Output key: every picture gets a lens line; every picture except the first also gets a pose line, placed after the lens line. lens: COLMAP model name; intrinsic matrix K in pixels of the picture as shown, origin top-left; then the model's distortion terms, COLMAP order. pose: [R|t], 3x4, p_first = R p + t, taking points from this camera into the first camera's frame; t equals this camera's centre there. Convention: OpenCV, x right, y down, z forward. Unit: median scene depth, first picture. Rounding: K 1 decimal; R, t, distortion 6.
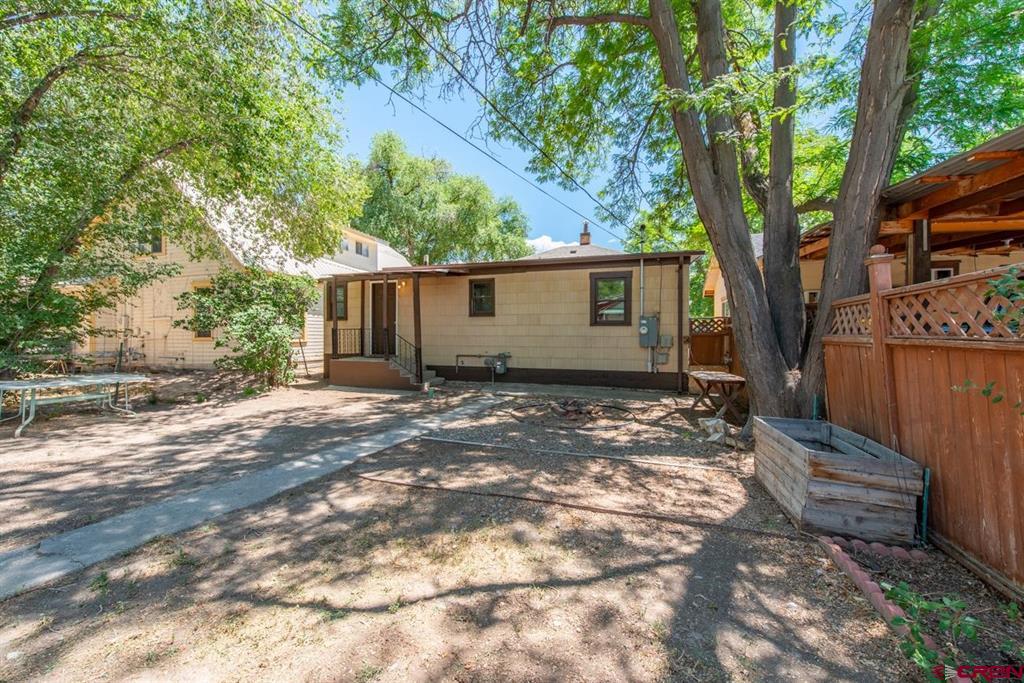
lens RADIAL K [[401.2, 0, 513.8], [0, 401.2, 341.0], [0, 0, 1]] dist [0.017284, -0.004576]
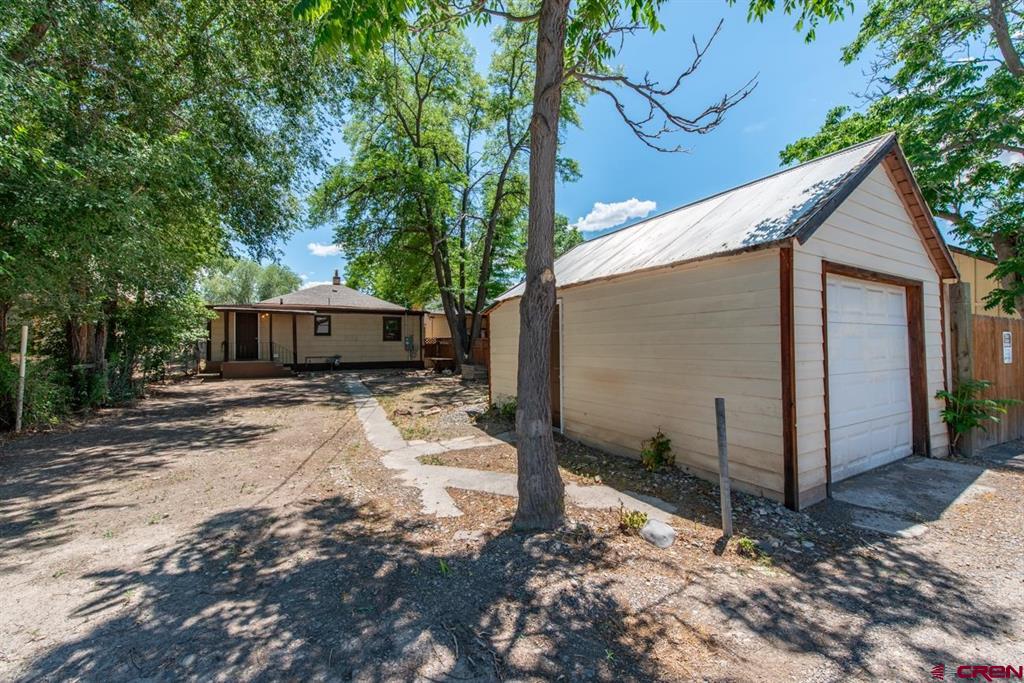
lens RADIAL K [[401.2, 0, 513.8], [0, 401.2, 341.0], [0, 0, 1]] dist [0.017284, -0.004576]
pose [[0.676425, -0.003331, 0.736504, -0.971680], [0.013187, 0.999884, -0.007588, -0.012447], [-0.736394, 0.014845, 0.676391, -1.030228]]
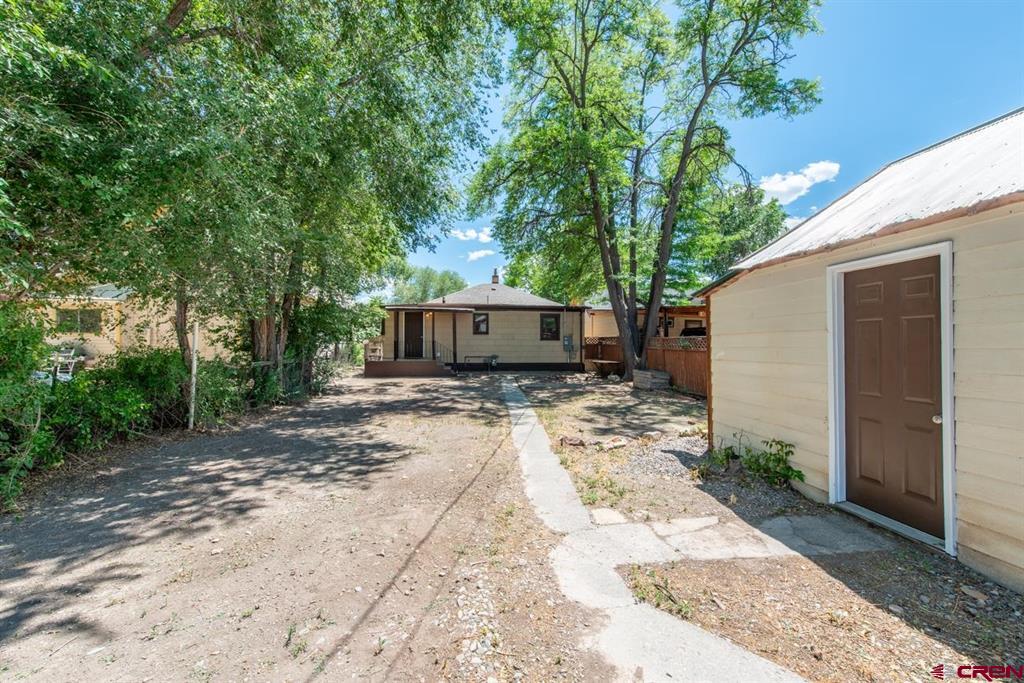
lens RADIAL K [[401.2, 0, 513.8], [0, 401.2, 341.0], [0, 0, 1]] dist [0.017284, -0.004576]
pose [[0.898565, 0.002967, 0.438831, -0.829372], [0.002423, 0.999928, -0.011721, -0.011903], [-0.438834, 0.011595, 0.898493, -0.750249]]
